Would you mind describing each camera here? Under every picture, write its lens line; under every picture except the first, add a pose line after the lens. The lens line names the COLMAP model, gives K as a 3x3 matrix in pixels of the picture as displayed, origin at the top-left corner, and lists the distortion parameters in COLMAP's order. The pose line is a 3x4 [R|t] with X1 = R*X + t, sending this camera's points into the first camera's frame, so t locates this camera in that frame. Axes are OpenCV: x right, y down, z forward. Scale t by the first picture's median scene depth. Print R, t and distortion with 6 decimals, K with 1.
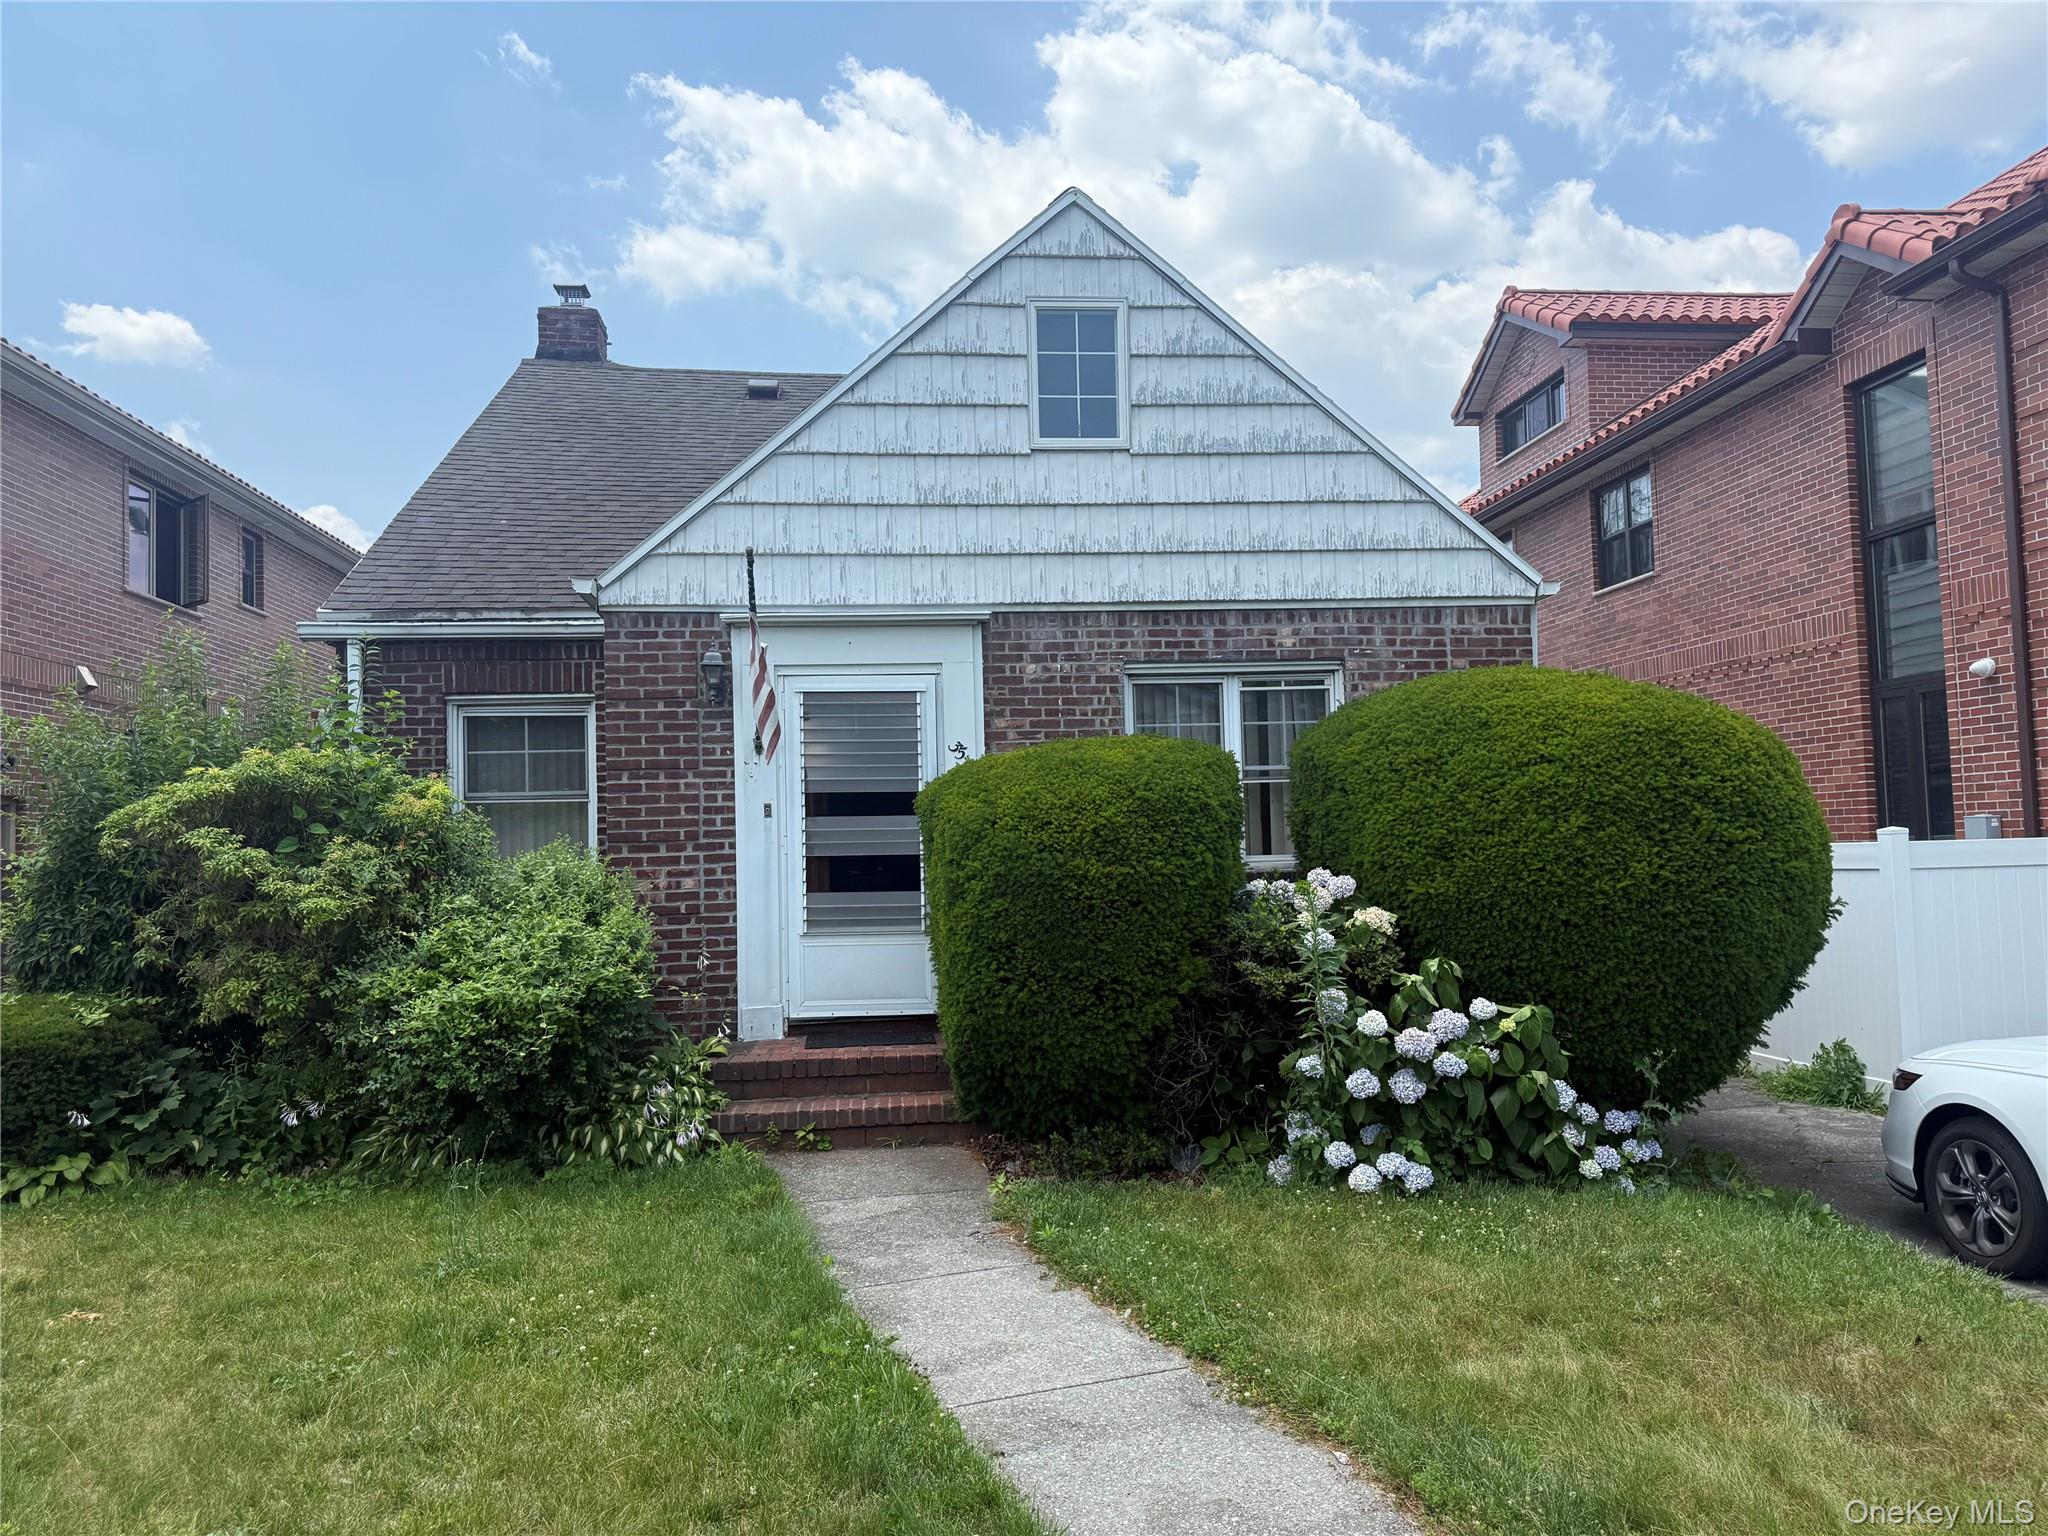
lens RADIAL K [[1452.0, 0, 1025.5], [0, 1452.0, 782.5], [0, 0, 1]] dist [0.103736, -0.001881]
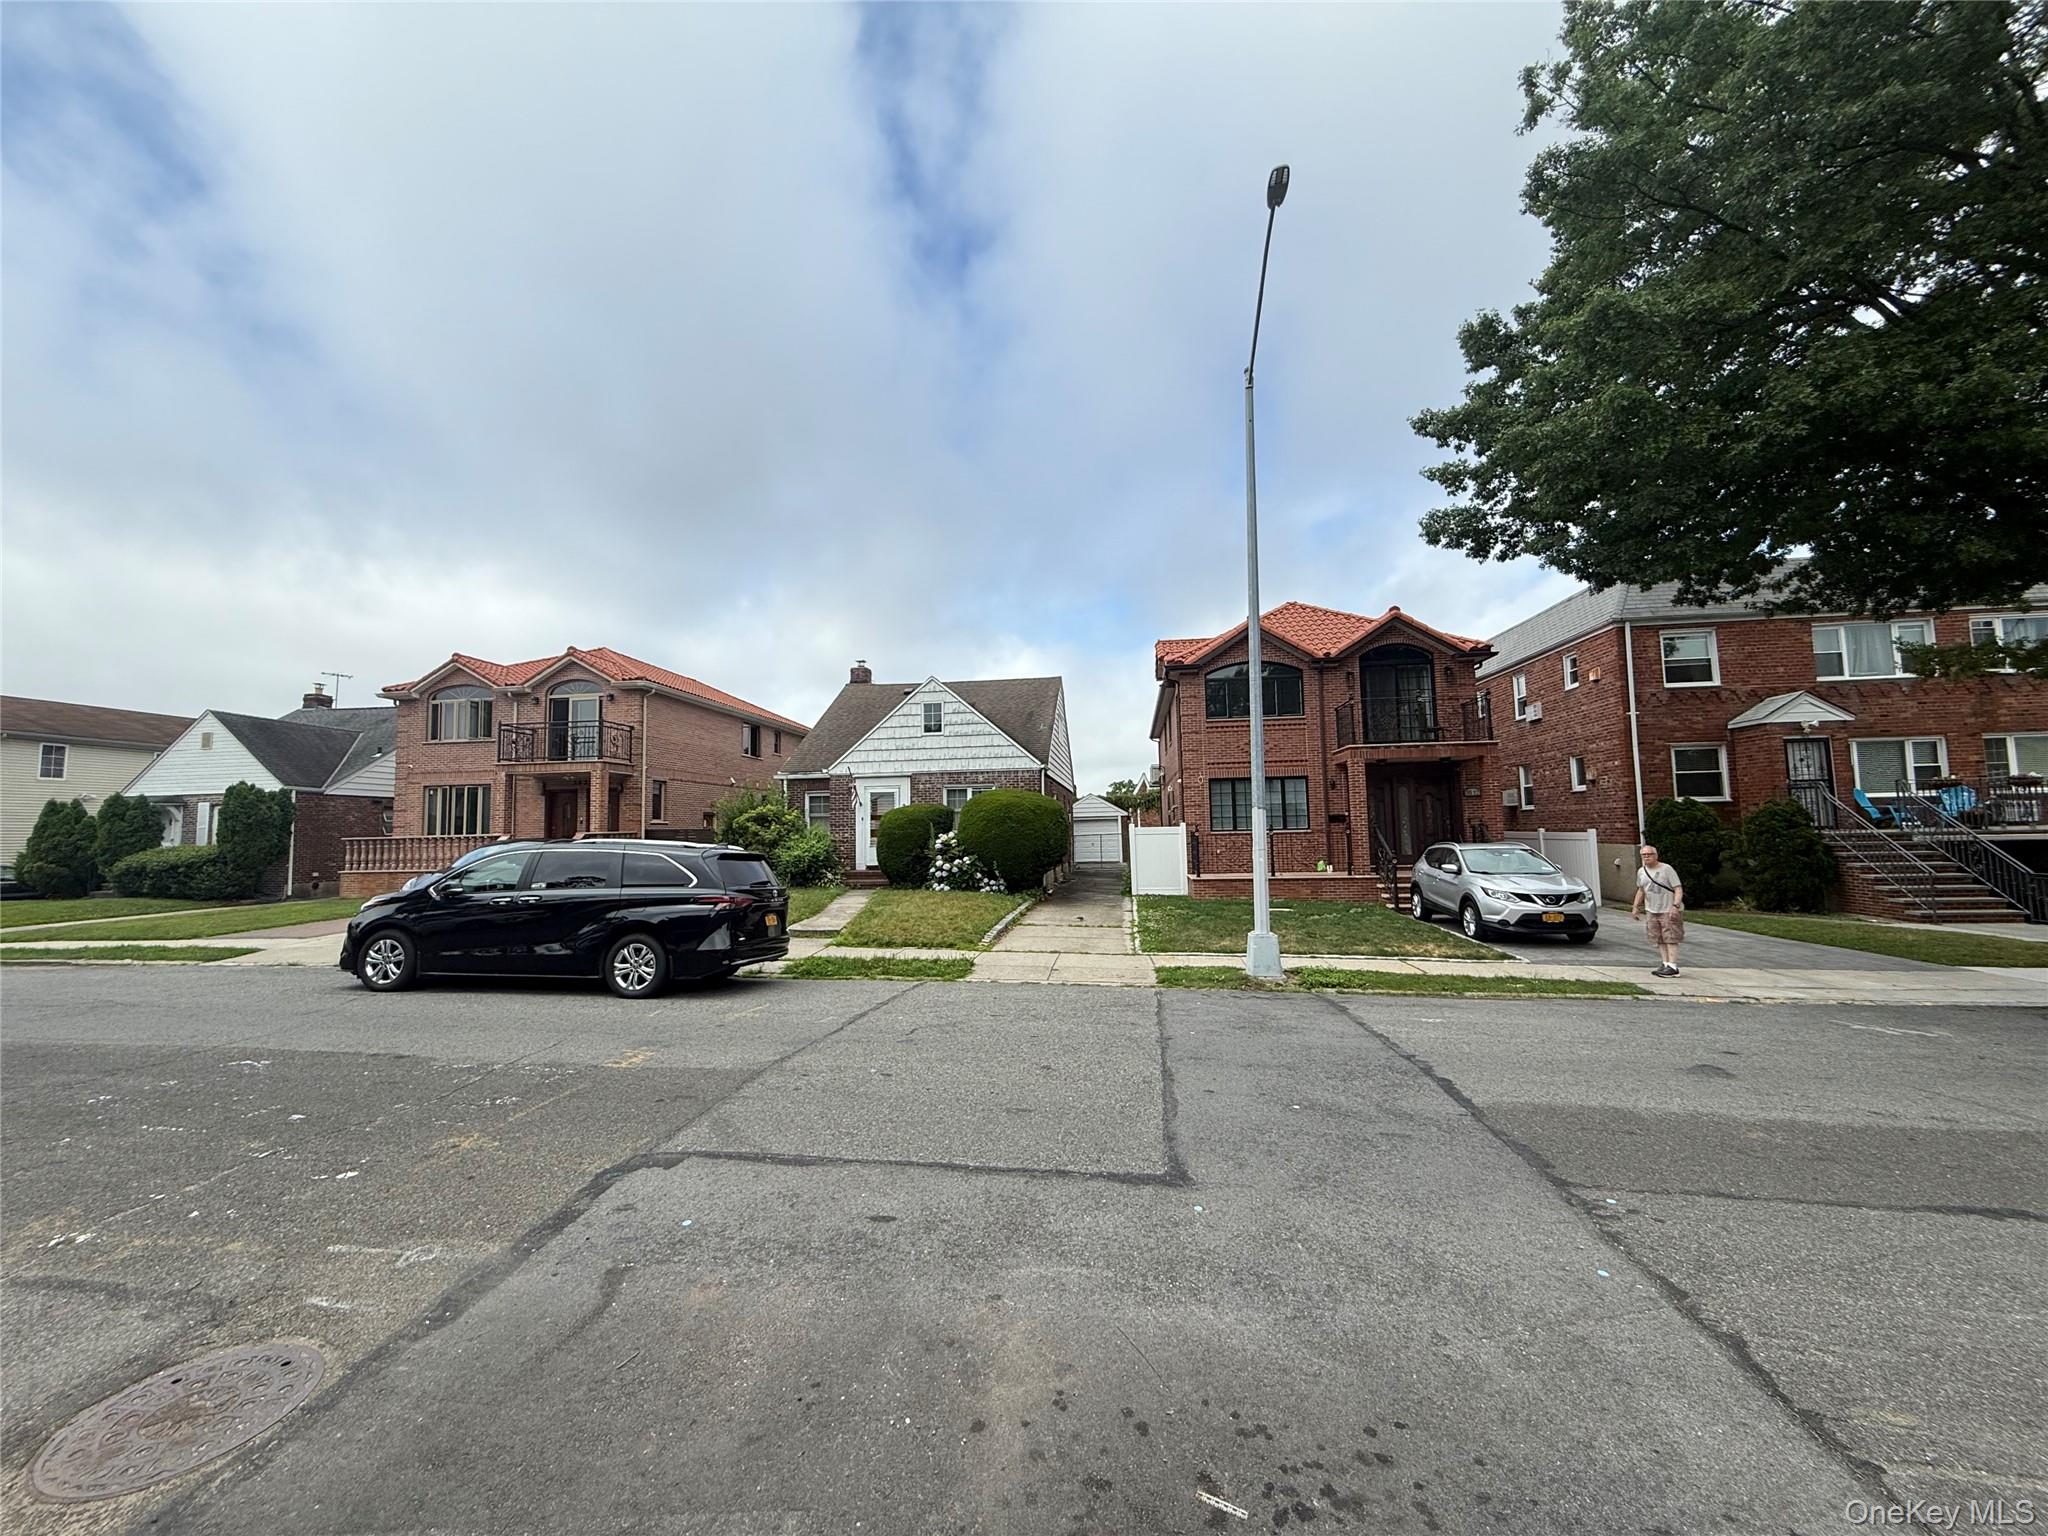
lens RADIAL K [[826.7, 0, 1024.0], [0, 826.7, 768.0], [0, 0, 1]] dist [-0.000111, -0.000026]
pose [[0.975499, -0.008763, -0.219831, 0.837178], [0.003276, 0.999674, -0.025310, -0.068628], [0.219981, 0.023970, 0.975210, -1.325595]]
